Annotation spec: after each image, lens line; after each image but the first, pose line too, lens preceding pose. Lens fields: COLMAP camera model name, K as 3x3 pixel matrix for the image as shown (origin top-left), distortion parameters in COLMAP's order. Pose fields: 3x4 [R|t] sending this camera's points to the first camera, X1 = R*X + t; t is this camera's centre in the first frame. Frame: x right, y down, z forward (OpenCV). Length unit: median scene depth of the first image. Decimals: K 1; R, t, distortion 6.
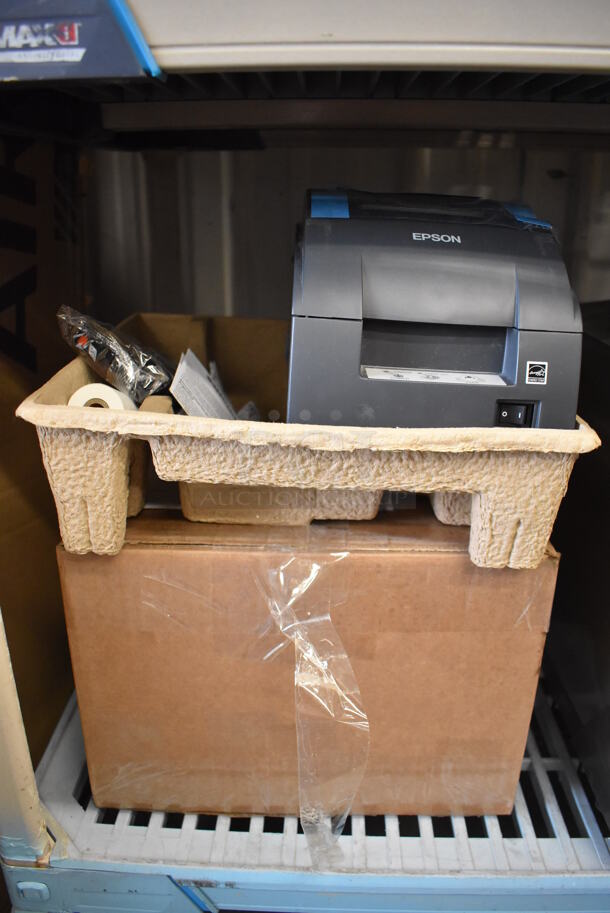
lens RADIAL K [[694.2, 0, 305.0], [0, 694.2, 456.5], [0, 0, 1]] dist [-0.084020, 0.005839]
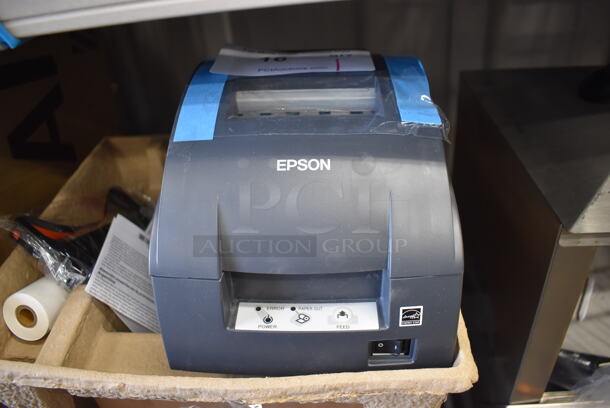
lens RADIAL K [[463.8, 0, 305.0], [0, 463.8, 204.0], [0, 0, 1]] dist [-0.084020, 0.005839]
pose [[0.994545, -0.051826, -0.090525, 0.257338], [0.073073, 0.965464, 0.250078, -0.440112], [0.074438, -0.255329, 0.963984, 0.417911]]
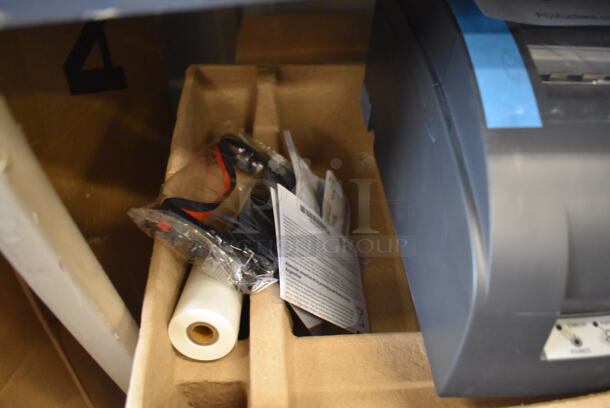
lens RADIAL K [[463.8, 0, 305.0], [0, 463.8, 204.0], [0, 0, 1]] dist [-0.084020, 0.005839]
pose [[0.997625, -0.057609, 0.037763, -0.209171], [0.032430, 0.876481, 0.480343, -0.541361], [-0.060771, -0.477978, 0.876267, 0.629525]]
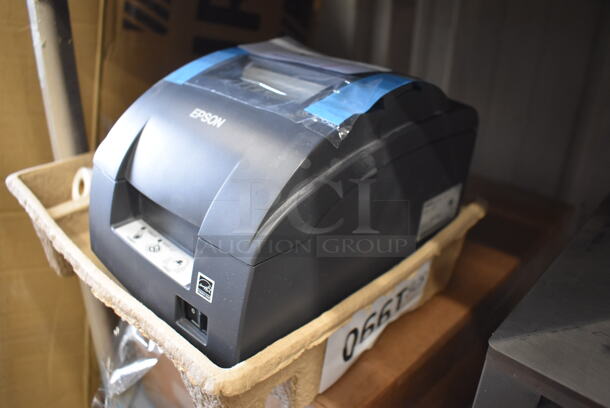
lens RADIAL K [[463.8, 0, 305.0], [0, 463.8, 204.0], [0, 0, 1]] dist [-0.084020, 0.005839]
pose [[0.720830, 0.303789, -0.622990, 0.779791], [-0.256755, 0.951920, 0.167108, -0.363072], [0.643802, 0.039500, 0.764172, 0.613754]]
